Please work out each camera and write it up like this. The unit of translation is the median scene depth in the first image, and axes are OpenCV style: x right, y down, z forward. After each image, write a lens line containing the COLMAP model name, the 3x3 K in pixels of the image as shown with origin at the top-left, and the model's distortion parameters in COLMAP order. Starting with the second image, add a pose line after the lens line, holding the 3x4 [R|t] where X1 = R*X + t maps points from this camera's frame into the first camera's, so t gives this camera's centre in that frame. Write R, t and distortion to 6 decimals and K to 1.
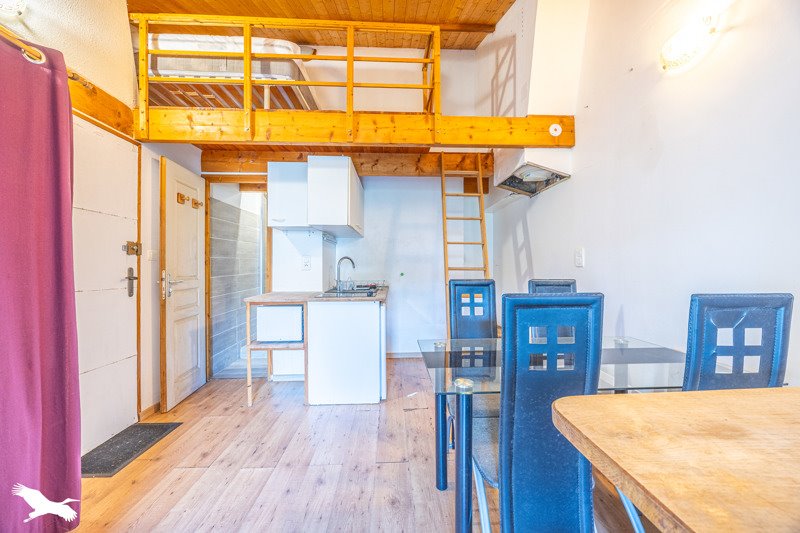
lens RADIAL K [[300.5, 0, 401.8], [0, 300.5, 264.7], [0, 0, 1]] dist [-0.001391, -0.000263]
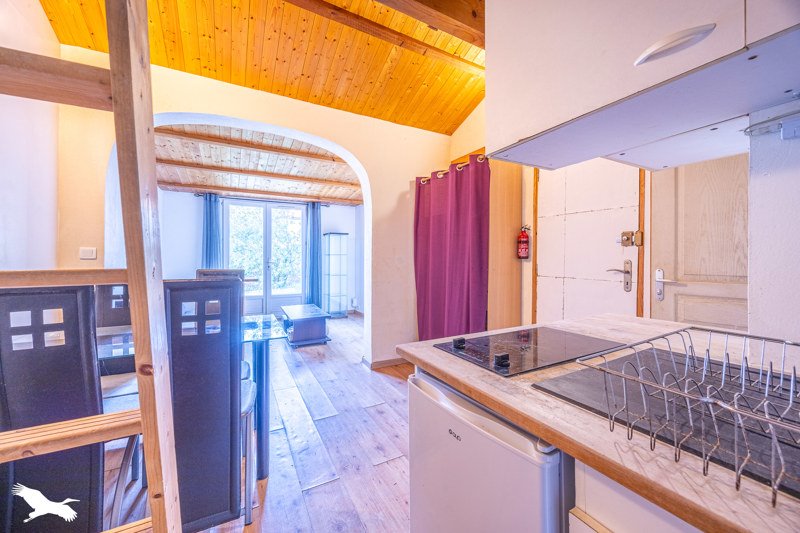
lens RADIAL K [[300.5, 0, 401.8], [0, 300.5, 264.7], [0, 0, 1]] dist [-0.001391, -0.000263]
pose [[-0.889922, 0.008027, -0.456043, 0.112311], [0.003857, 0.999942, 0.010075, 0.011273], [0.456097, 0.007207, -0.889901, 1.382555]]
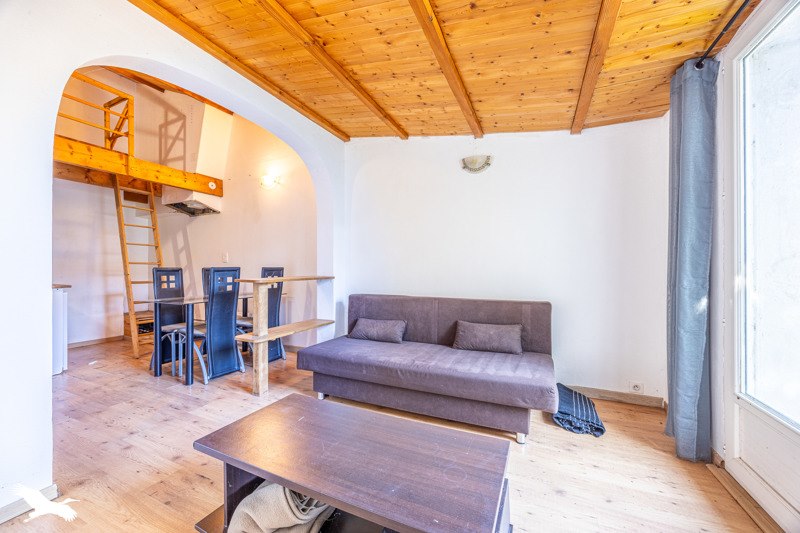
lens RADIAL K [[300.5, 0, 401.8], [0, 300.5, 264.7], [0, 0, 1]] dist [-0.001391, -0.000263]
pose [[0.445104, 0.009859, 0.895425, -0.585445], [-0.000877, 0.999944, -0.010573, 0.039498], [-0.895478, 0.003920, 0.445088, -0.808566]]
